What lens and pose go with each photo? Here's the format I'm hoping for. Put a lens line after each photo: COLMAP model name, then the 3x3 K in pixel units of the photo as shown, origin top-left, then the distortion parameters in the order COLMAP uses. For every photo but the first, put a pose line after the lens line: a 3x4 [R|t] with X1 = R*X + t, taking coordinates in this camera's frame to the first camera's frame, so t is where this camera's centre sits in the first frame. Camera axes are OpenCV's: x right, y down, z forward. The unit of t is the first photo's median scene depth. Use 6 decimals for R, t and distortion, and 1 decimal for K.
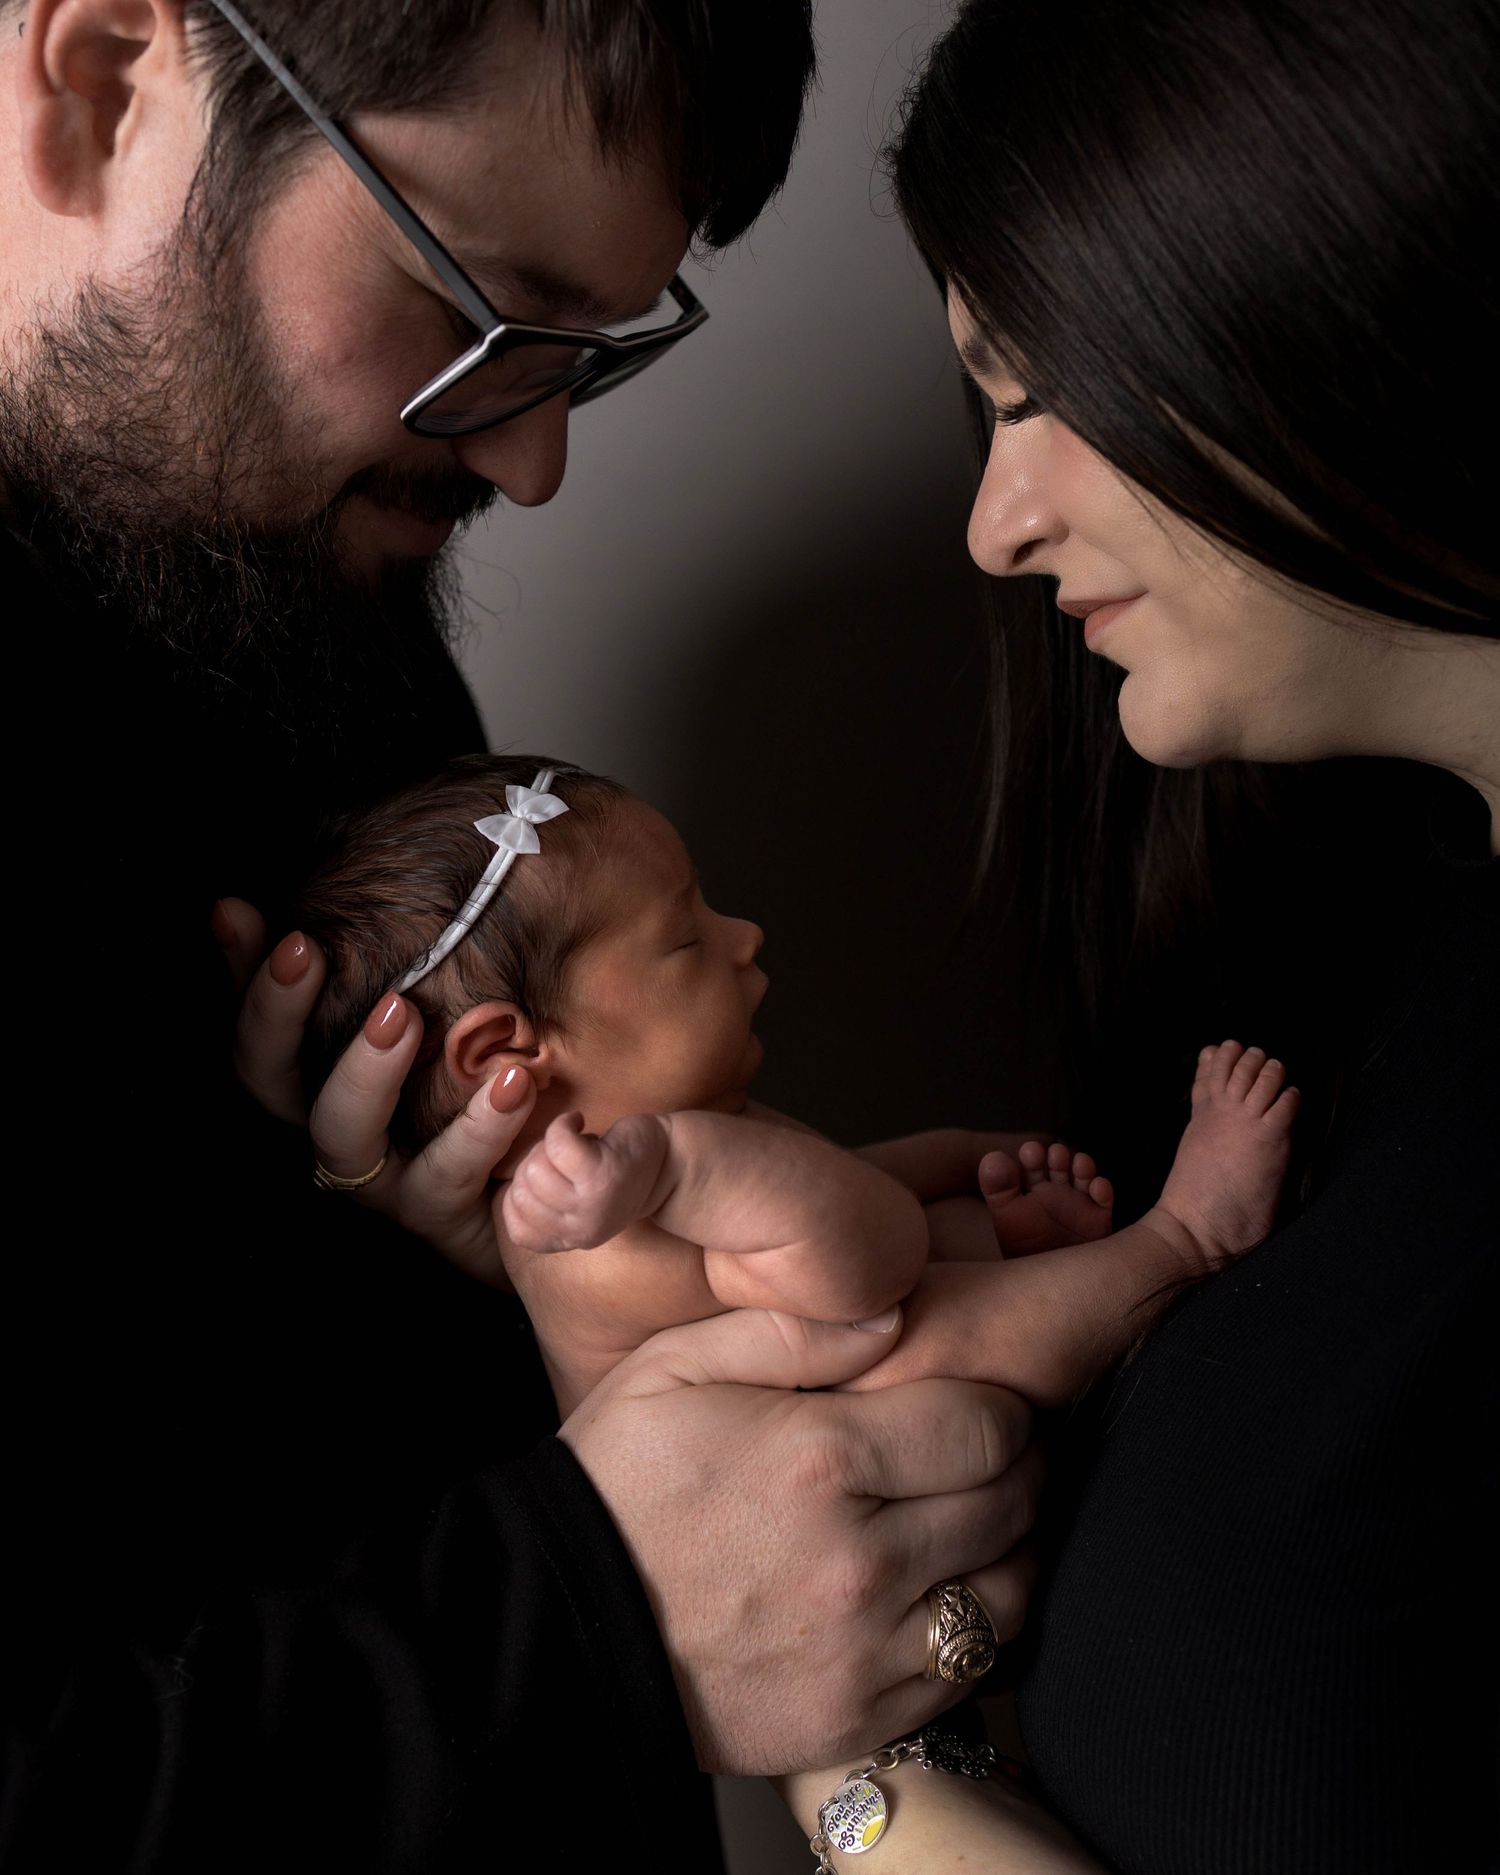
lens RADIAL K [[3562.4, 0, 750.0], [0, 3562.4, 937.5], [0, 0, 1]] dist [0.250384, -2.041515]
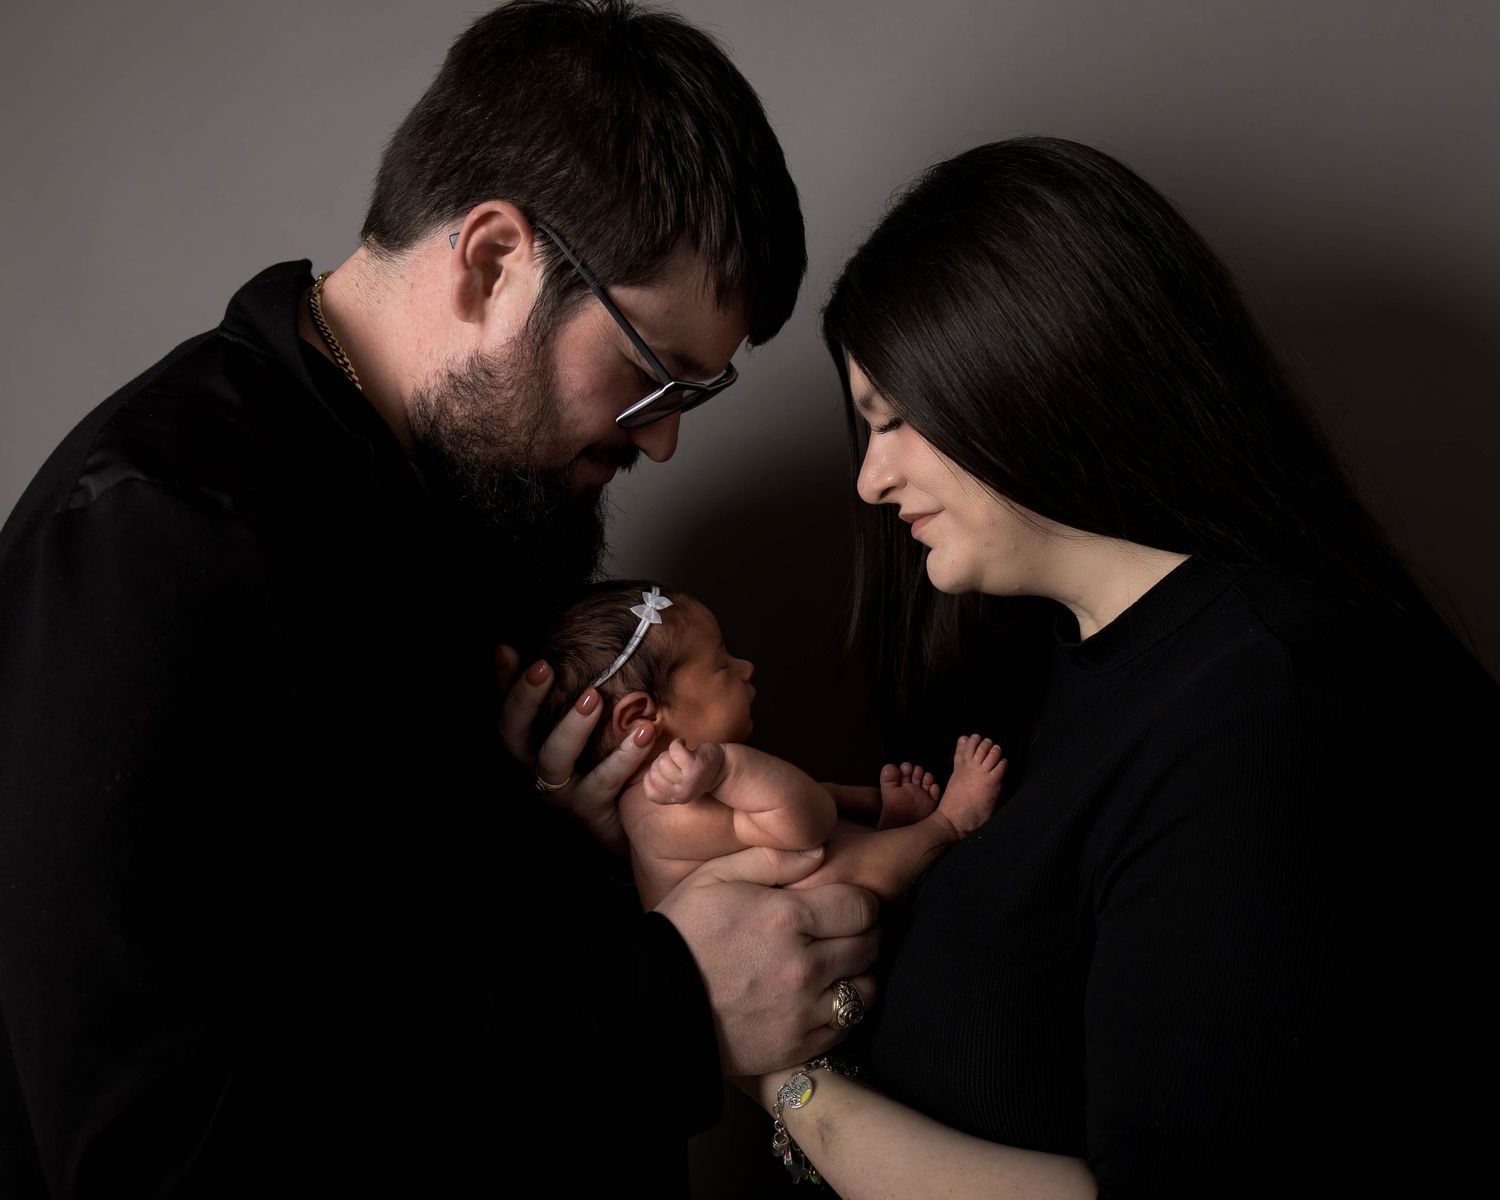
lens RADIAL K [[2849.9, 0, 750.0], [0, 2849.9, 600.0], [0, 0, 1]] dist [0.250384, -2.041515]
pose [[0.995433, 0.026681, 0.091655, -0.160892], [-0.019396, 0.996648, -0.079473, 0.095267], [-0.093468, 0.077332, 0.992614, -0.682215]]
